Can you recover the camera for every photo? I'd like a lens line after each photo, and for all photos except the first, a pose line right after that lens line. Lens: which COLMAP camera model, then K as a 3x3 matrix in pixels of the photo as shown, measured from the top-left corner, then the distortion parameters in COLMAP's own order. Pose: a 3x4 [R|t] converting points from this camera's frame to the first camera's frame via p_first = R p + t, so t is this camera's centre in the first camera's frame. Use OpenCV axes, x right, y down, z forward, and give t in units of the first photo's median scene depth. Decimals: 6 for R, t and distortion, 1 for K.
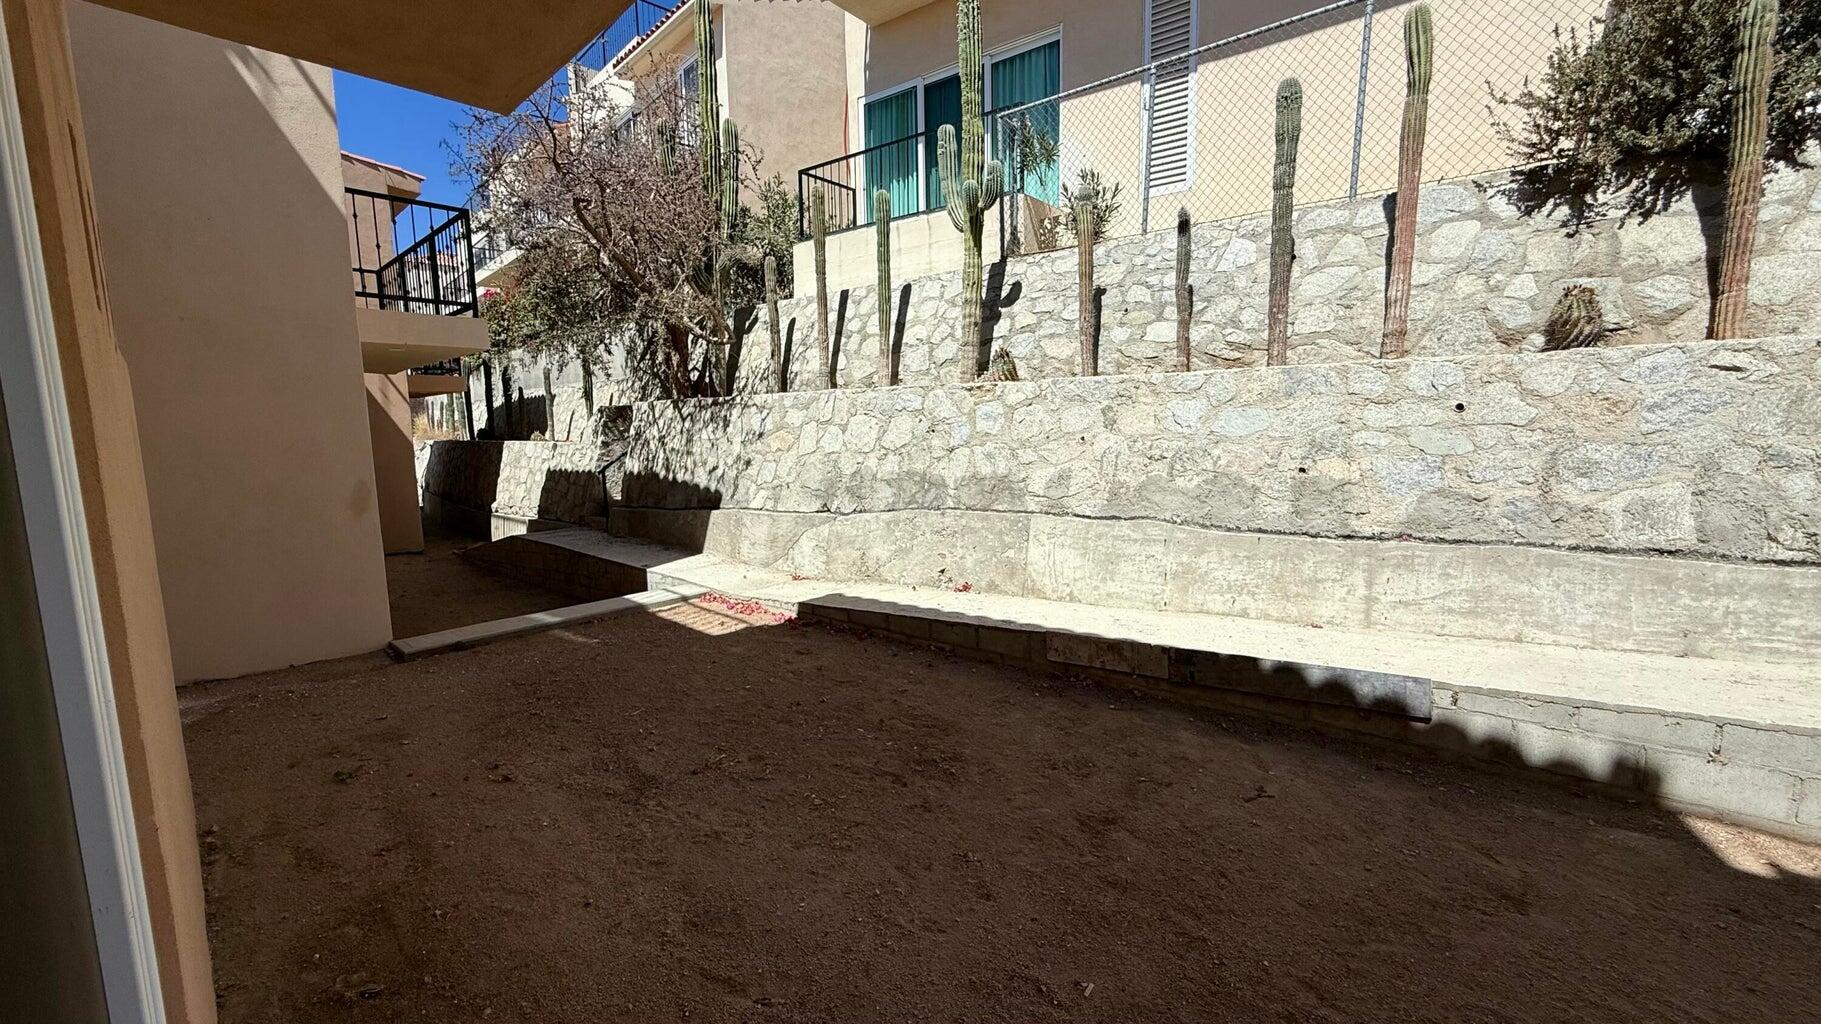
lens RADIAL K [[727.0, 0, 905.3], [0, 727.0, 511.4], [0, 0, 1]] dist [0.001023, -0.000146]
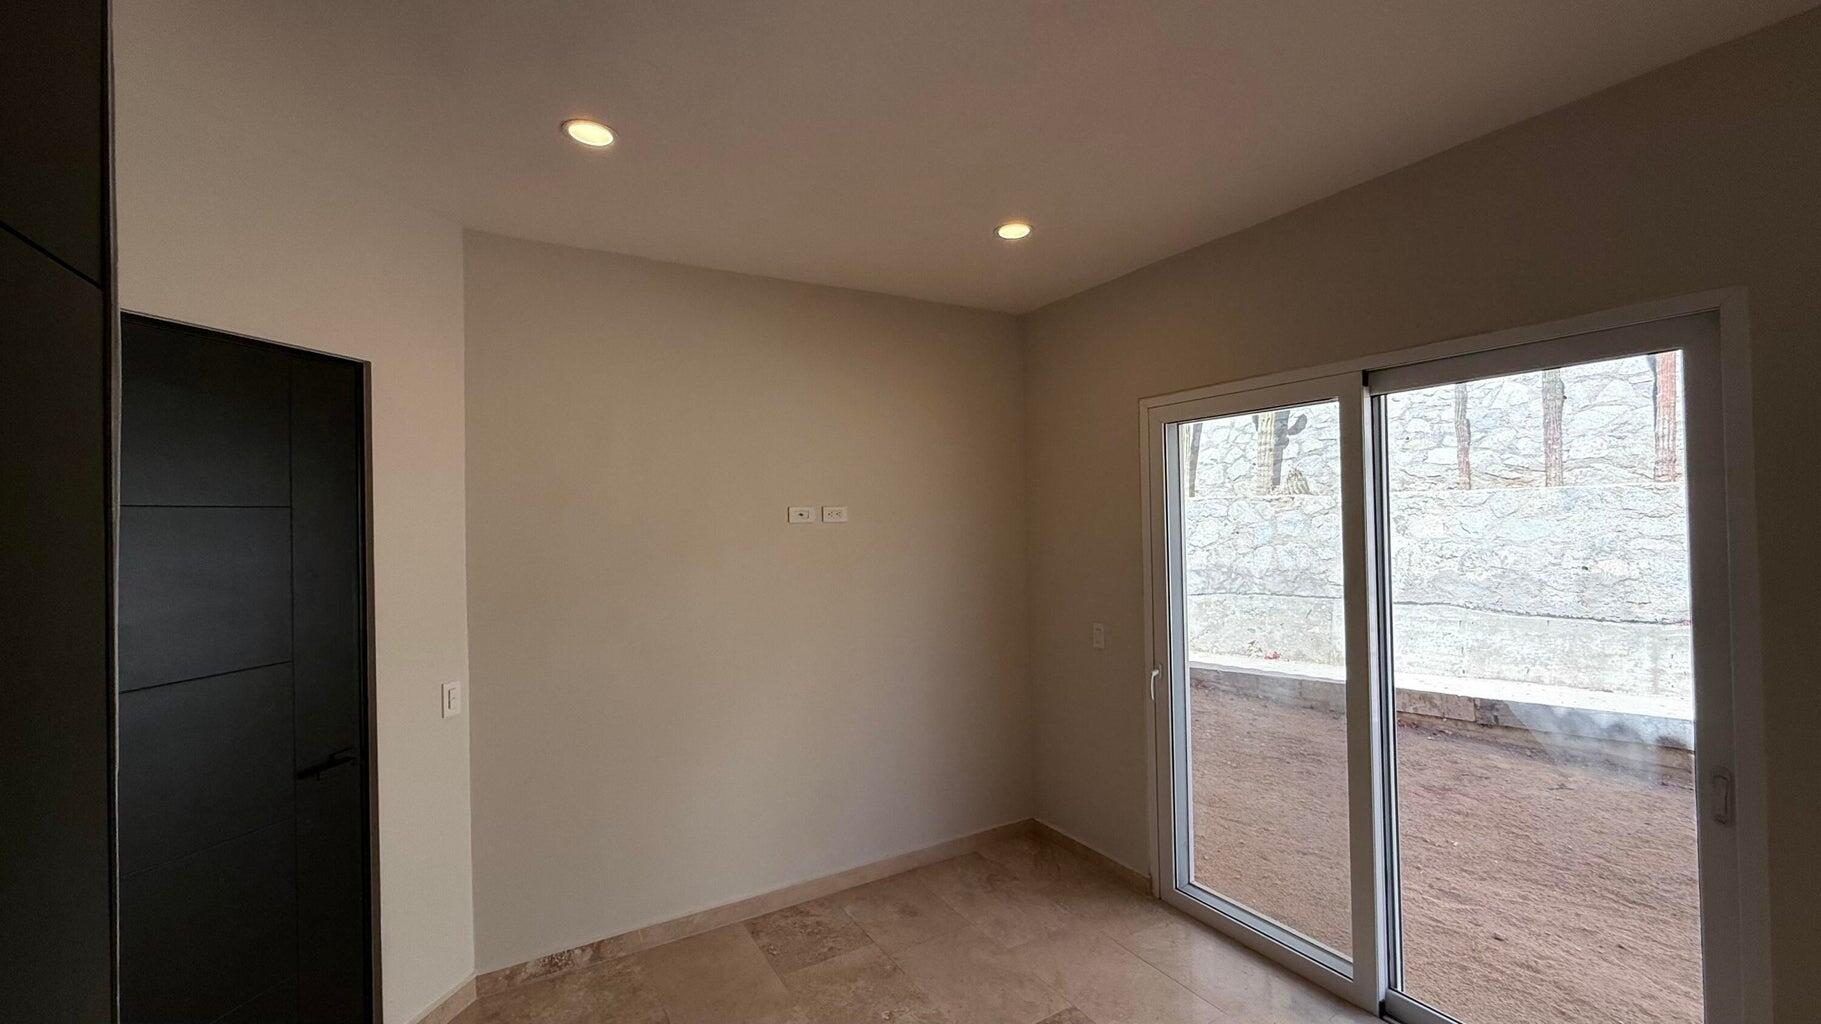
lens RADIAL K [[727.0, 0, 905.3], [0, 727.0, 511.4], [0, 0, 1]] dist [0.001023, -0.000146]
pose [[0.964400, -0.000762, -0.264446, -0.236289], [-0.032729, 0.991964, -0.122216, 0.034927], [0.262414, 0.126521, 0.956625, -0.485314]]
